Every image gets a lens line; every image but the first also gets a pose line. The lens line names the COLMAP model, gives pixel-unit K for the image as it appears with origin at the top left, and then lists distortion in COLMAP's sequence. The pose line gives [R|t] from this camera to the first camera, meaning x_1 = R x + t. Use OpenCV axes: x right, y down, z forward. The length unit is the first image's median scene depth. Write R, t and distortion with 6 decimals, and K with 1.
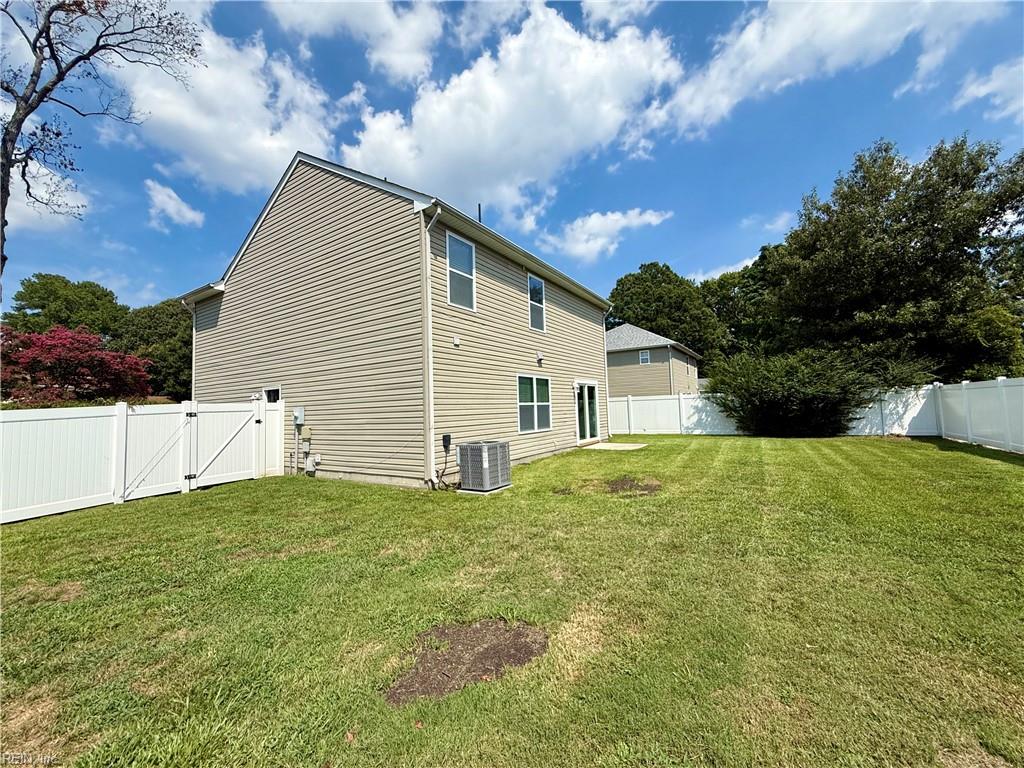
lens RADIAL K [[407.5, 0, 510.4], [0, 407.5, 384.9], [0, 0, 1]] dist [-0.000096, 0.000201]
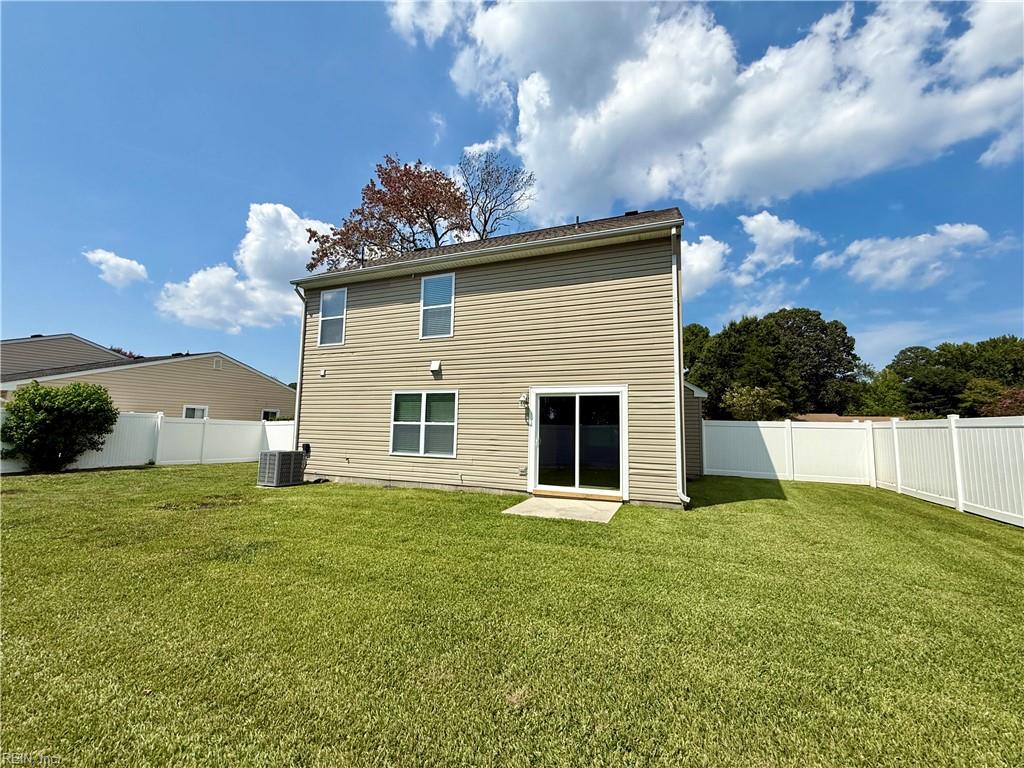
lens RADIAL K [[407.5, 0, 510.4], [0, 407.5, 384.9], [0, 0, 1]] dist [-0.000096, 0.000201]
pose [[0.189993, -0.063406, -0.979736, 0.963235], [0.036334, 0.997683, -0.057522, 0.021439], [0.981113, -0.024669, 0.191857, 1.030101]]
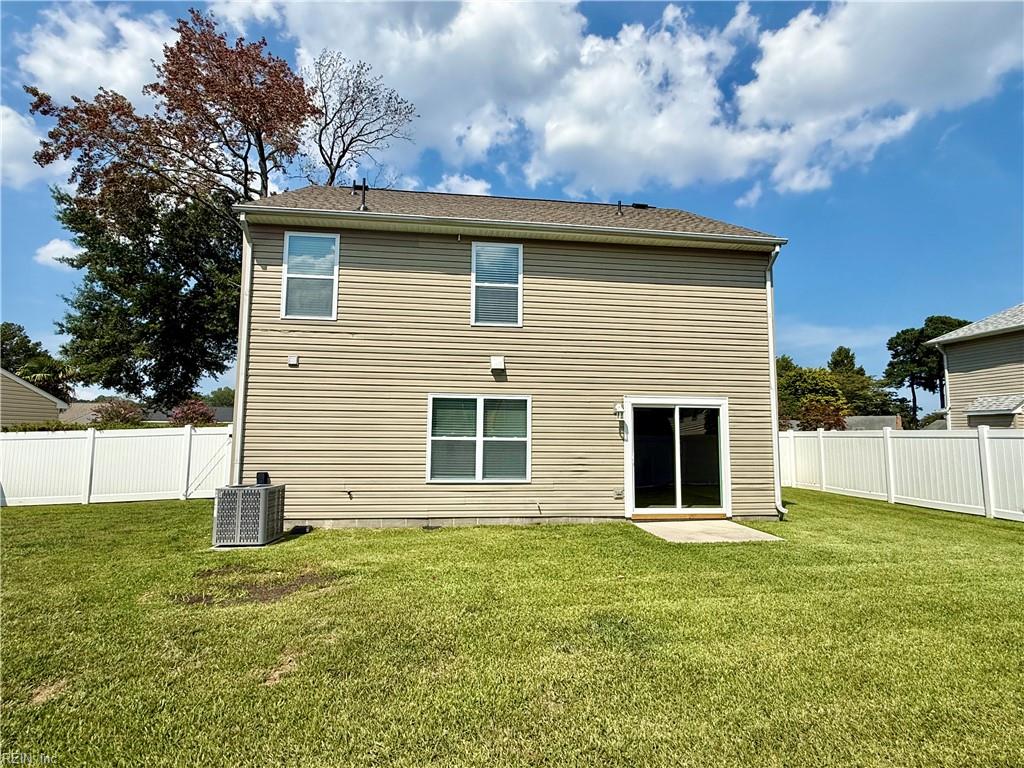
lens RADIAL K [[518.6, 0, 512.0], [0, 518.6, 384.0], [0, 0, 1]] dist [0.003118, -0.000062]
pose [[0.637016, -0.034558, -0.770076, 0.743732], [0.016114, 0.999373, -0.031518, -0.014281], [0.770682, 0.007669, 0.637174, 0.516837]]
